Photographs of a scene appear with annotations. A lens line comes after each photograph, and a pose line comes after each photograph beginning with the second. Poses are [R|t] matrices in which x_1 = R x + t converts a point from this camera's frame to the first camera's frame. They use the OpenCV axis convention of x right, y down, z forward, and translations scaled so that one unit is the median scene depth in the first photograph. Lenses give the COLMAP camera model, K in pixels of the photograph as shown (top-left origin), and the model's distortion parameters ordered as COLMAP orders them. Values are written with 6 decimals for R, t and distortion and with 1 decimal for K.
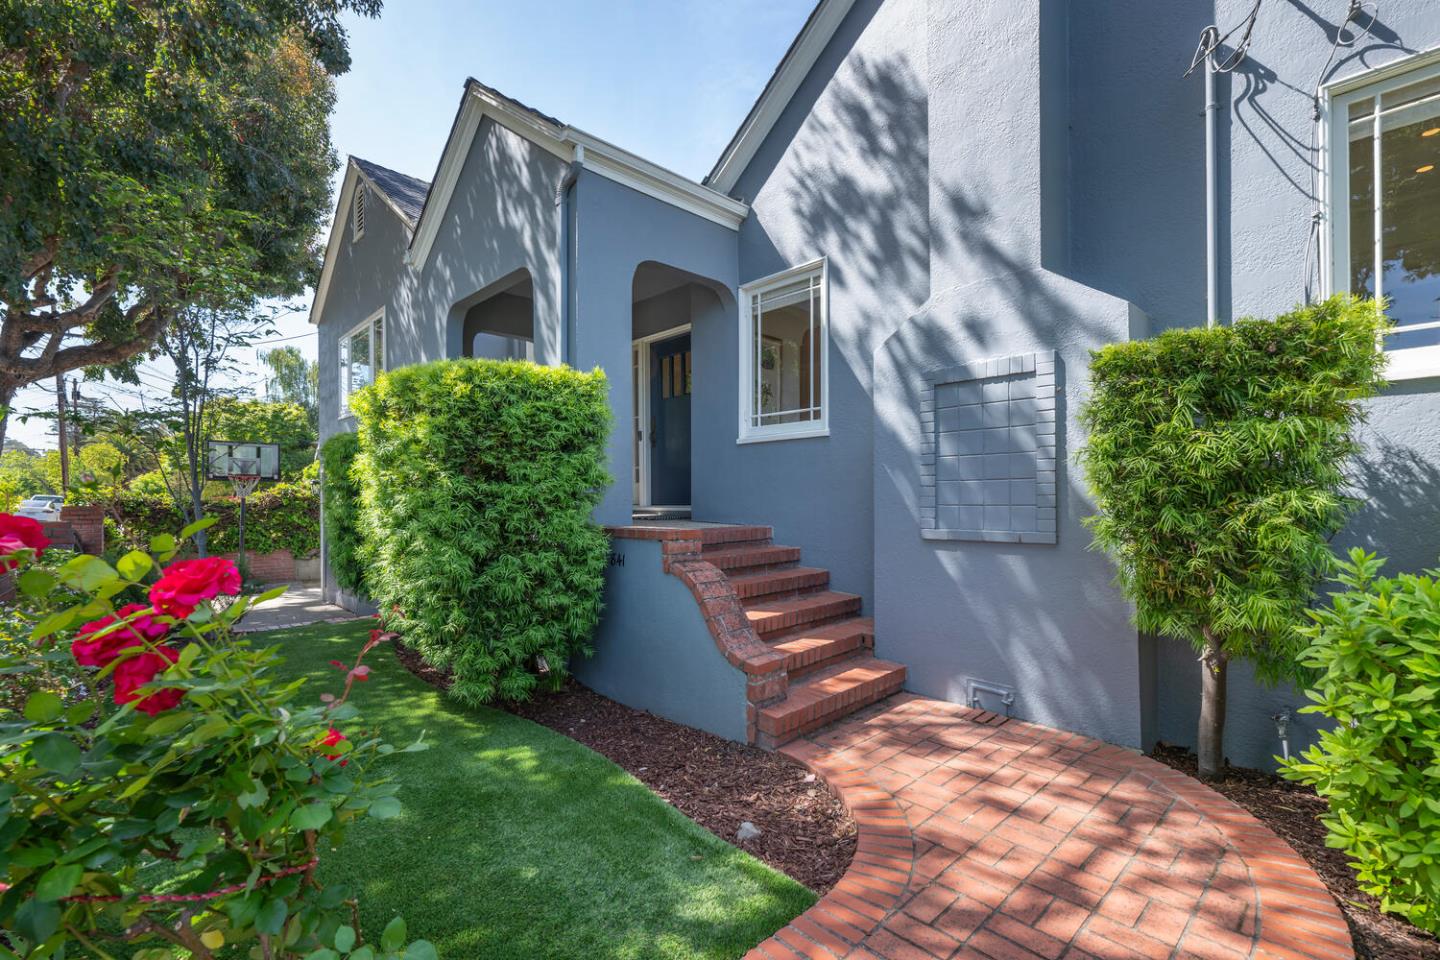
lens RADIAL K [[624.2, 0, 721.4], [0, 624.2, 484.7], [0, 0, 1]] dist [-0.007976, 0.002126]
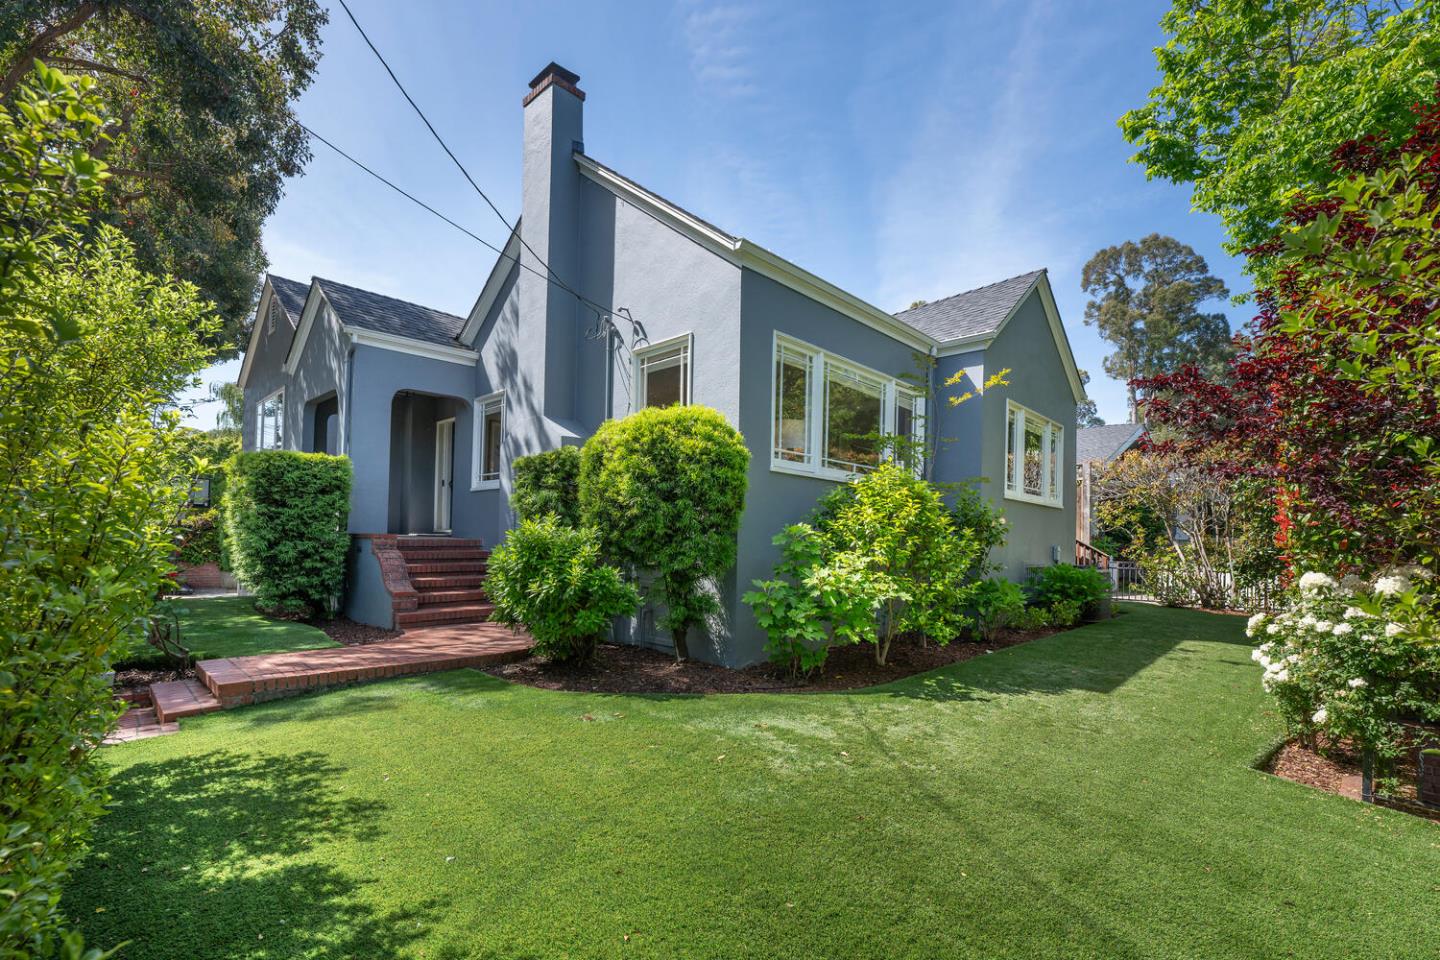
lens RADIAL K [[624.2, 0, 713.7], [0, 624.2, 511.7], [0, 0, 1]] dist [-0.007976, 0.002126]
pose [[0.998818, 0.027382, 0.040163, 1.088924], [-0.026405, 0.999347, -0.024663, 0.025367], [-0.040812, 0.023573, 0.998889, -1.266436]]
